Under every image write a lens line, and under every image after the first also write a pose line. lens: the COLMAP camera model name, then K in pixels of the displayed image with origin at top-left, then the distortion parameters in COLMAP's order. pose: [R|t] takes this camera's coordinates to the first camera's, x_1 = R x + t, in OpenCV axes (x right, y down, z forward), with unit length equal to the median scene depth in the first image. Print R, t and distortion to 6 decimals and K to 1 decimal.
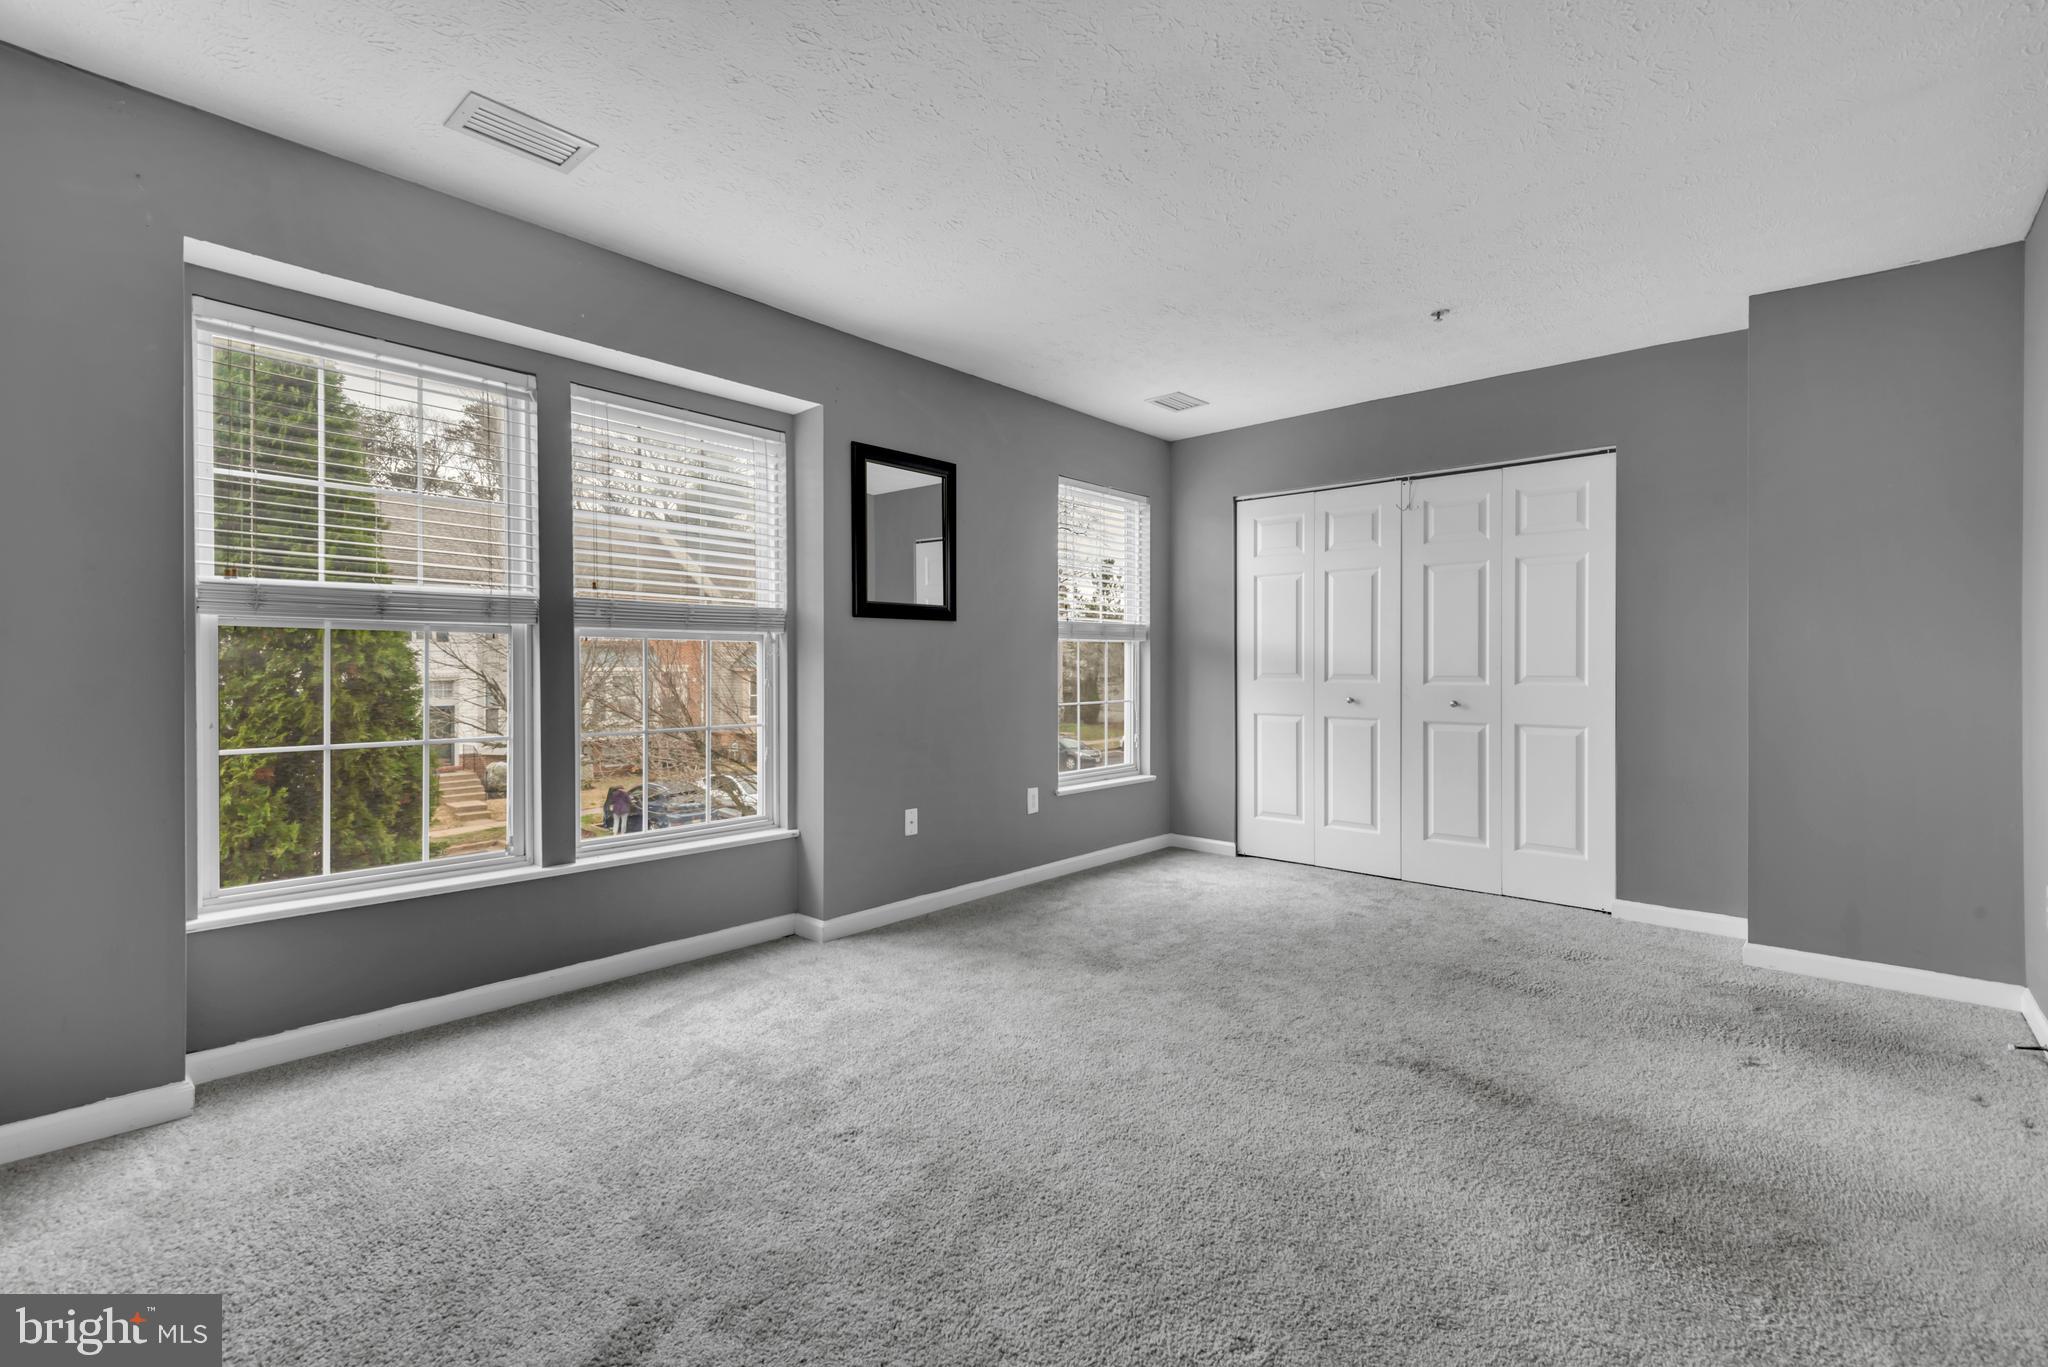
lens RADIAL K [[906.9, 0, 1017.5], [0, 906.9, 677.9], [0, 0, 1]] dist [0.017735, -0.000525]
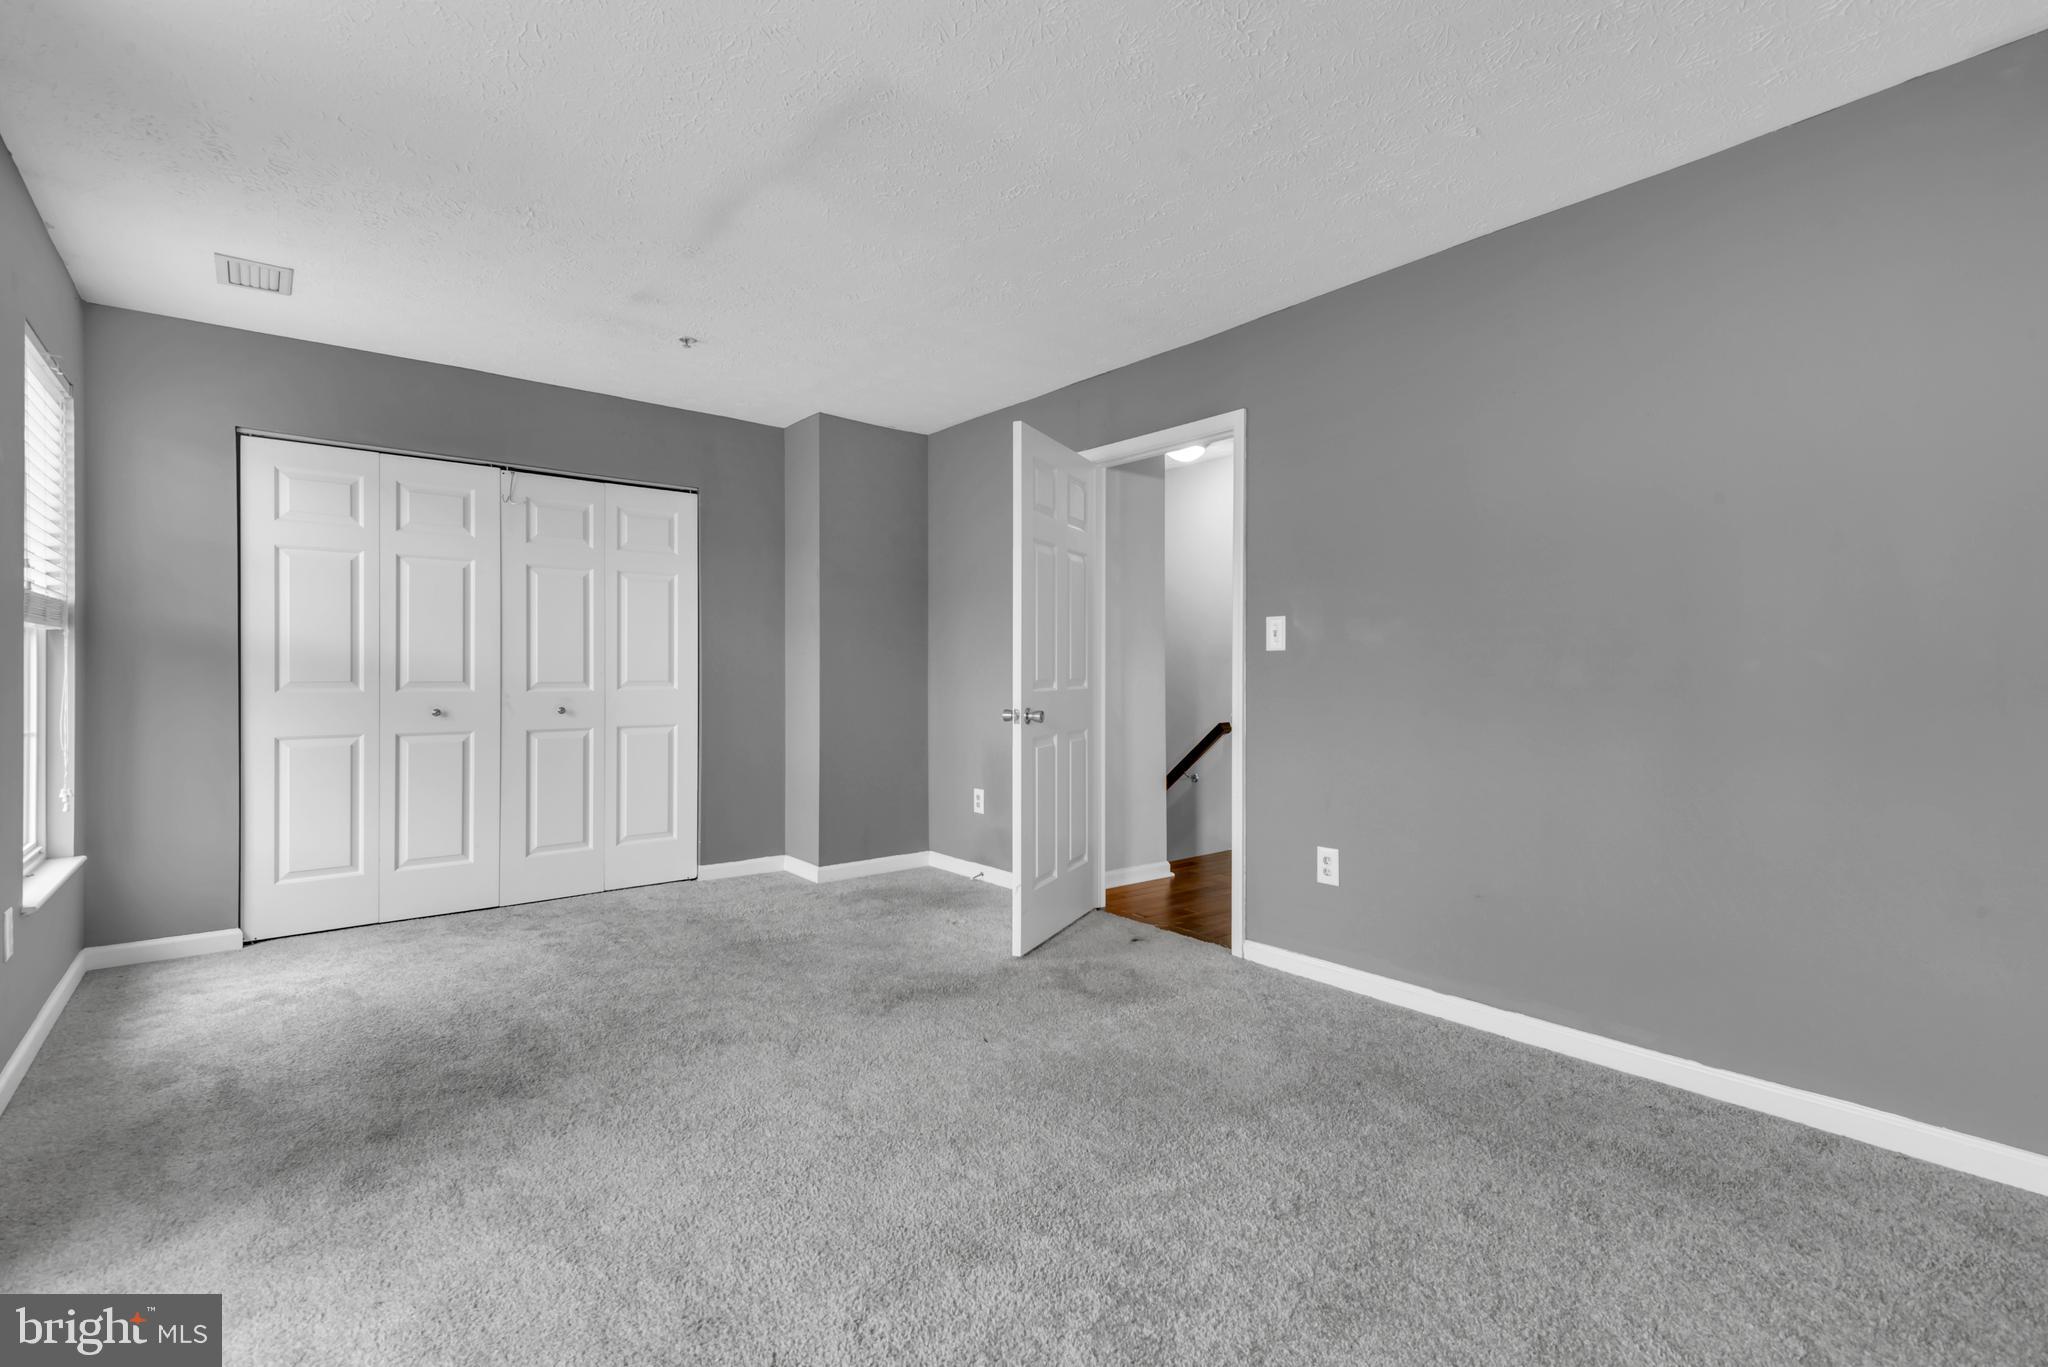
lens RADIAL K [[930.5, 0, 986.0], [0, 930.5, 674.6], [0, 0, 1]] dist [0.014072, -0.000626]
pose [[0.172182, -0.002199, 0.985063, -0.476558], [0.013002, 0.999915, -0.000040, -0.004360], [-0.984979, 0.012815, 0.172196, 0.413965]]
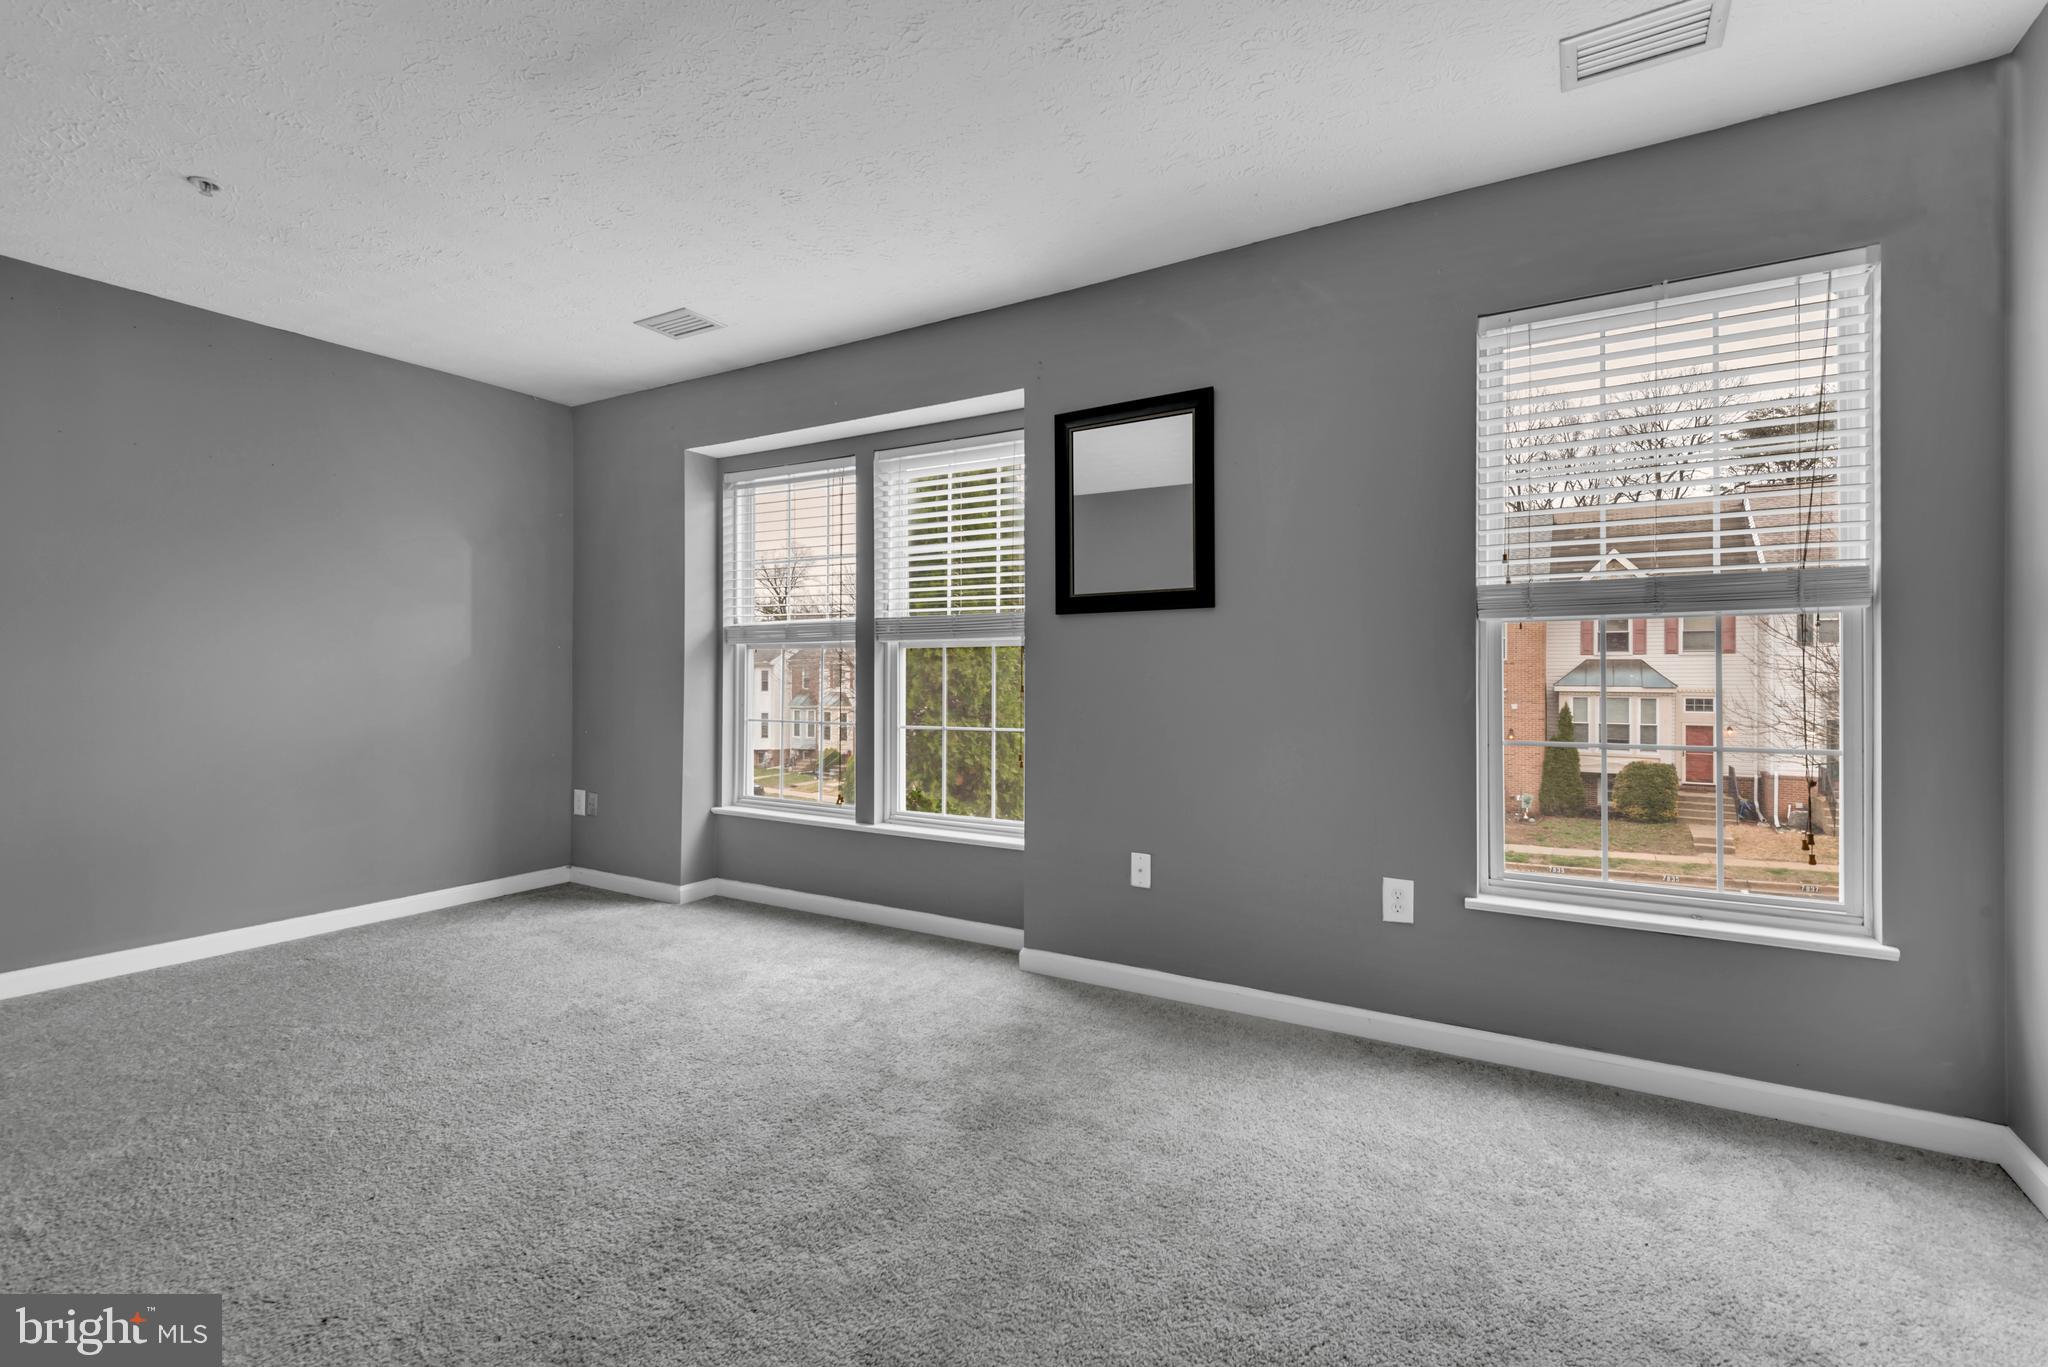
lens RADIAL K [[937.6, 0, 1021.7], [0, 937.6, 659.8], [0, 0, 1]] dist [0.019497, -0.000059]
pose [[0.176485, -0.005775, -0.984286, 0.660832], [-0.003625, 0.999972, -0.006517, -0.016503], [0.984297, 0.004718, 0.176459, 0.756027]]
